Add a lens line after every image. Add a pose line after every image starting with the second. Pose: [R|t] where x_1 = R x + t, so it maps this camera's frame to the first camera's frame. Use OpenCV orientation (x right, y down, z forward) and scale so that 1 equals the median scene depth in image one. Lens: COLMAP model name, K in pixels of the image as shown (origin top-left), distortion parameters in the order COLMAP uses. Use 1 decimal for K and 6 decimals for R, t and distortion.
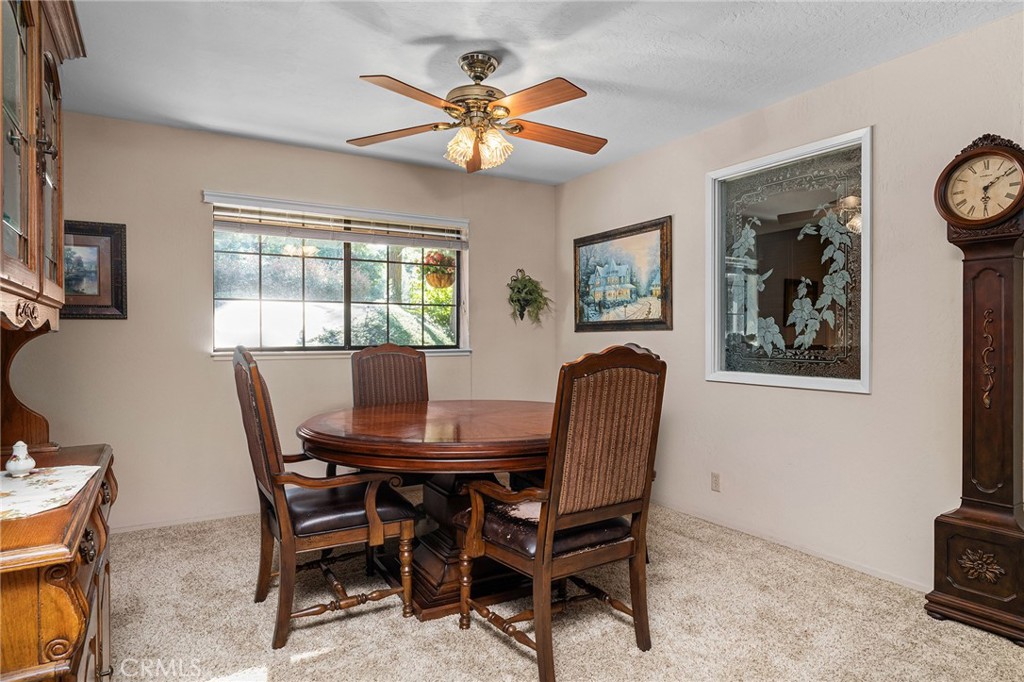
lens RADIAL K [[578.5, 0, 511.6], [0, 578.5, 336.9], [0, 0, 1]] dist [-0.002975, 0.001869]
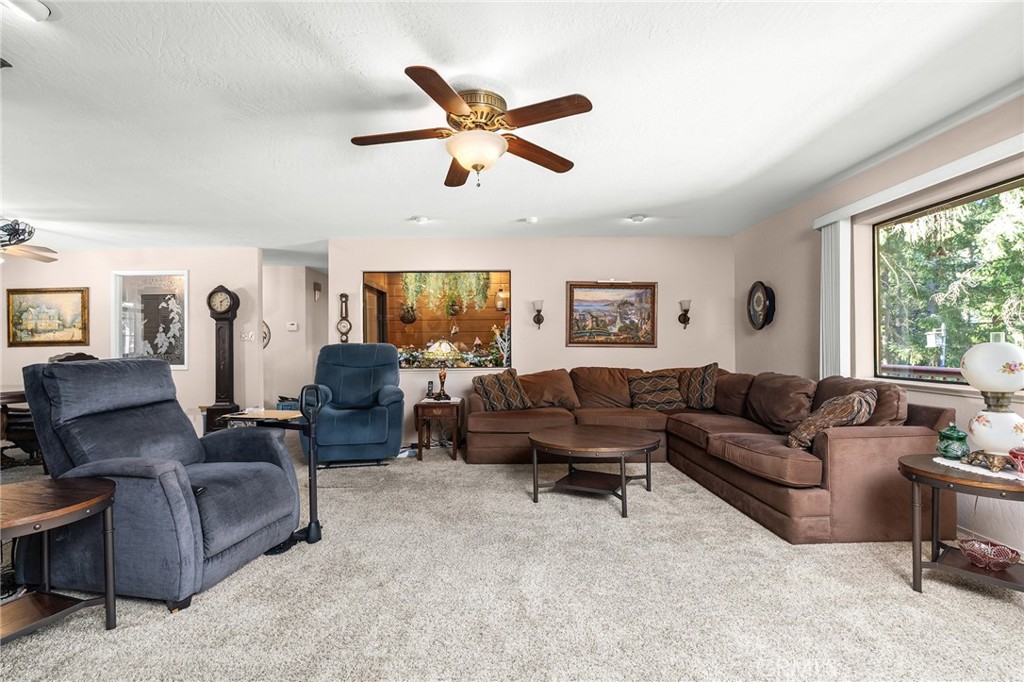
lens RADIAL K [[489.6, 0, 512.1], [0, 489.6, 344.6], [0, 0, 1]] dist [-0.000821, 0.000155]
pose [[0.503250, 0.004504, 0.864129, -0.512469], [0.009857, 0.999891, -0.010952, 0.018877], [-0.864085, 0.014029, 0.503151, -1.264604]]
